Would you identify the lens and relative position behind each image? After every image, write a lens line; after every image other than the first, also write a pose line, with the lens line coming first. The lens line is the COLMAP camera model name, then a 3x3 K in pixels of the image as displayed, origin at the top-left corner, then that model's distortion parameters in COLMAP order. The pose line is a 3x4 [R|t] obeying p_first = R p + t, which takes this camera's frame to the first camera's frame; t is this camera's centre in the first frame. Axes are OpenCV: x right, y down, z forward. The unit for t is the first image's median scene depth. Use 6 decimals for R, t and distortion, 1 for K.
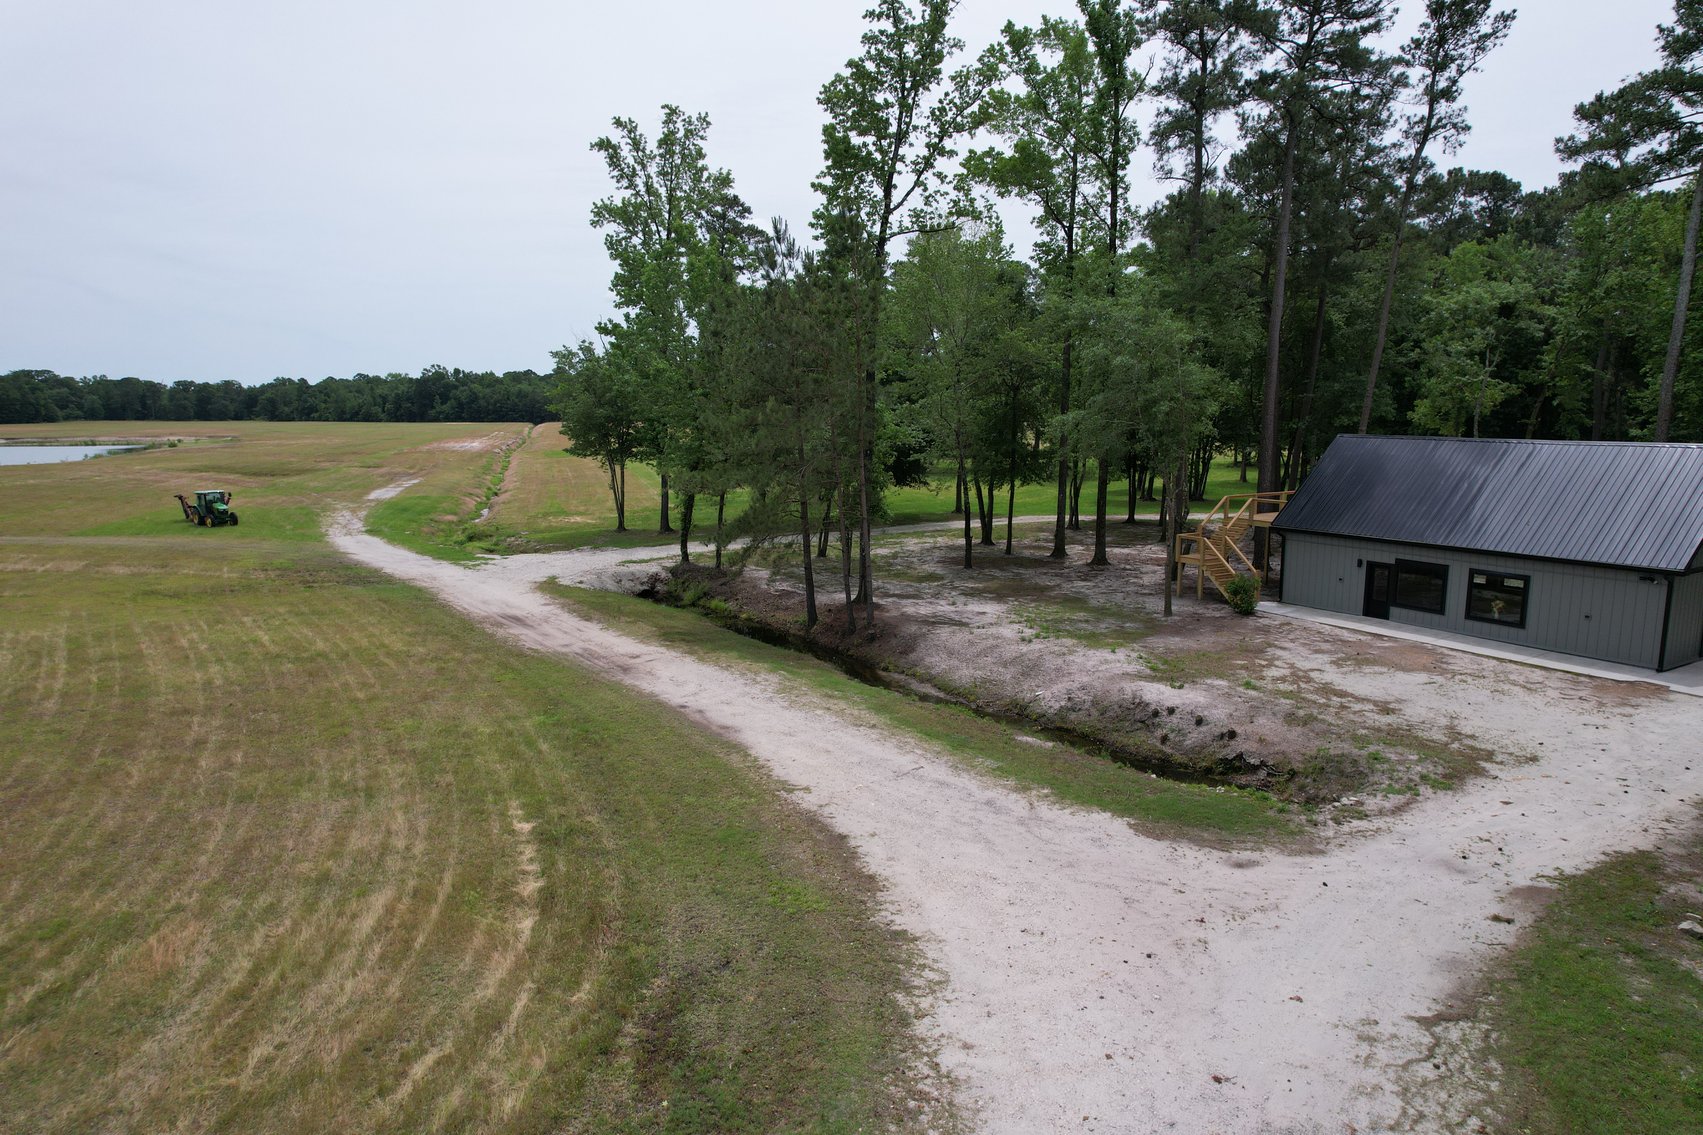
lens RADIAL K [[1095.7, 0, 851.5], [0, 1095.7, 567.5], [0, 0, 1]] dist [-0.083768, 0.075581]
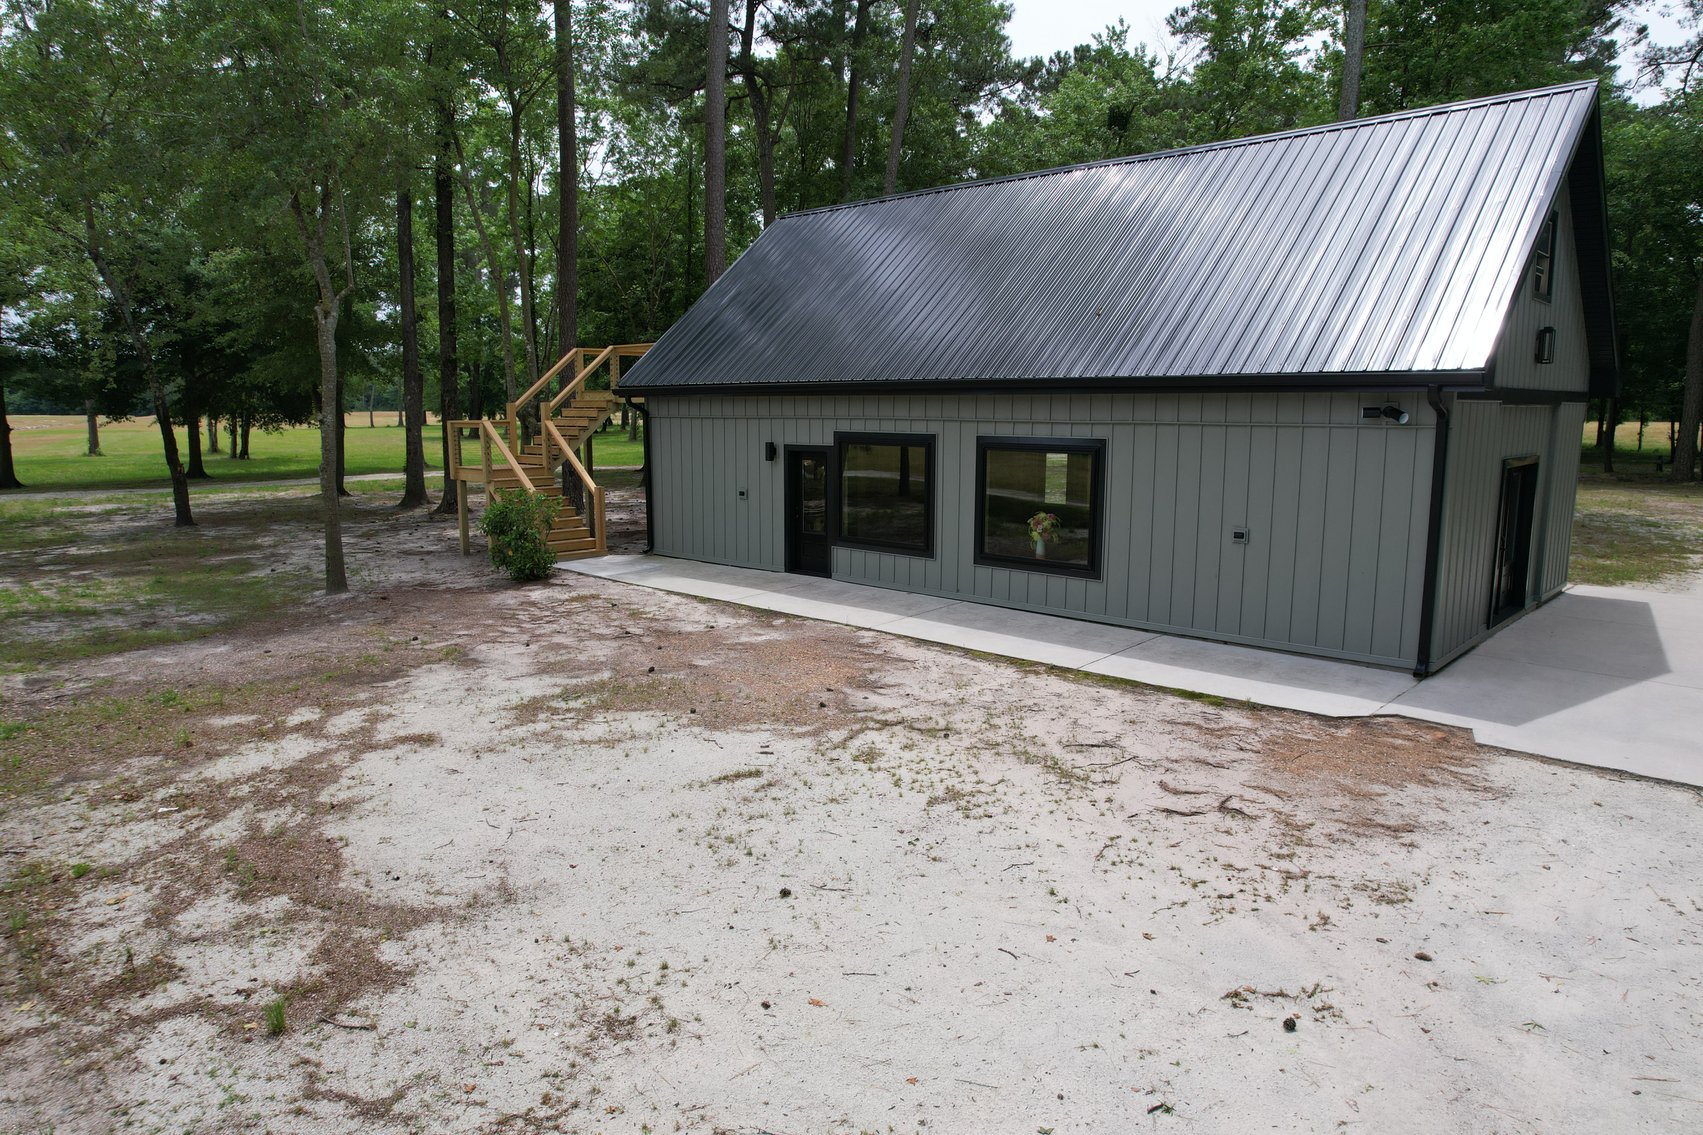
lens RADIAL K [[1051.5, 0, 898.7], [0, 1051.5, 568.2], [0, 0, 1]] dist [-0.040074, -0.000654]
pose [[0.959892, -0.038274, 0.277746, 0.569293], [0.038635, 0.999245, 0.004178, 0.061593], [-0.277696, 0.006720, 0.960645, 0.824491]]
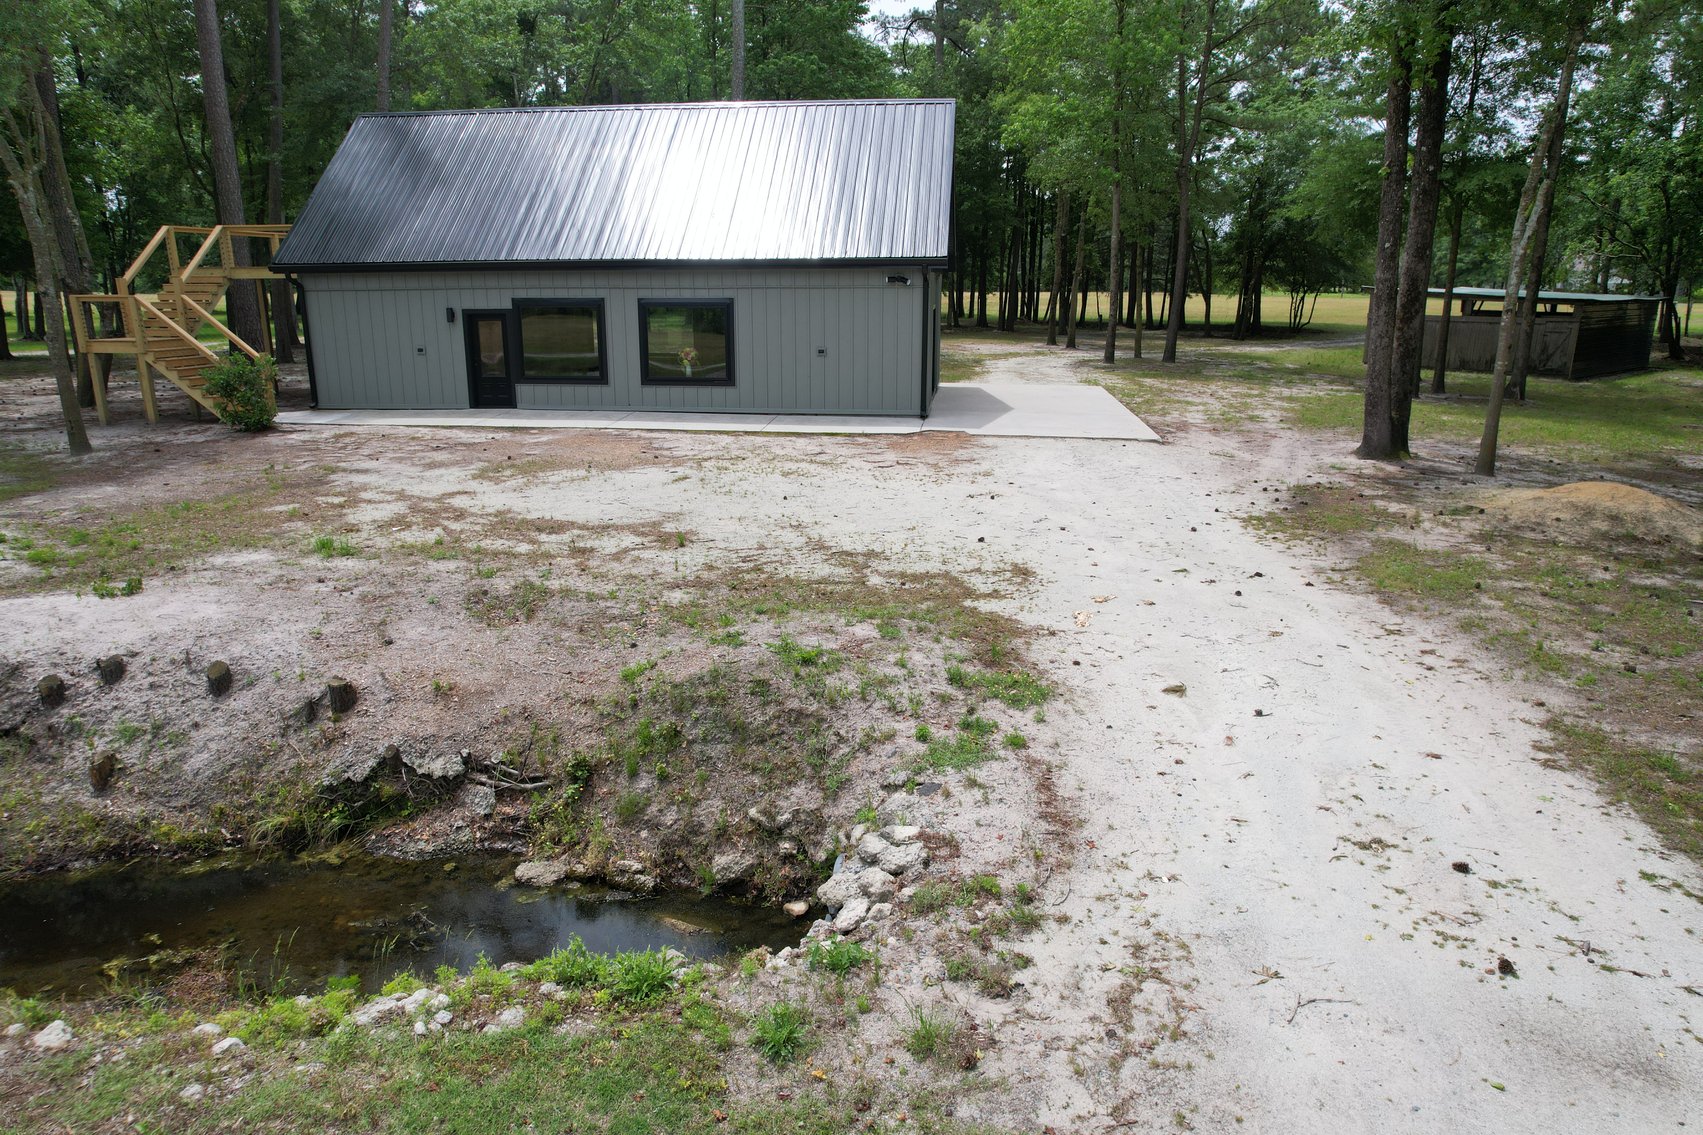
lens RADIAL K [[1095.7, 0, 851.5], [0, 1095.7, 567.5], [0, 0, 1]] dist [-0.083768, 0.075581]
pose [[0.627198, -0.200111, 0.752714, 0.212773], [0.117882, 0.979687, 0.162228, 0.082834], [-0.769888, -0.013017, 0.638047, 0.678052]]
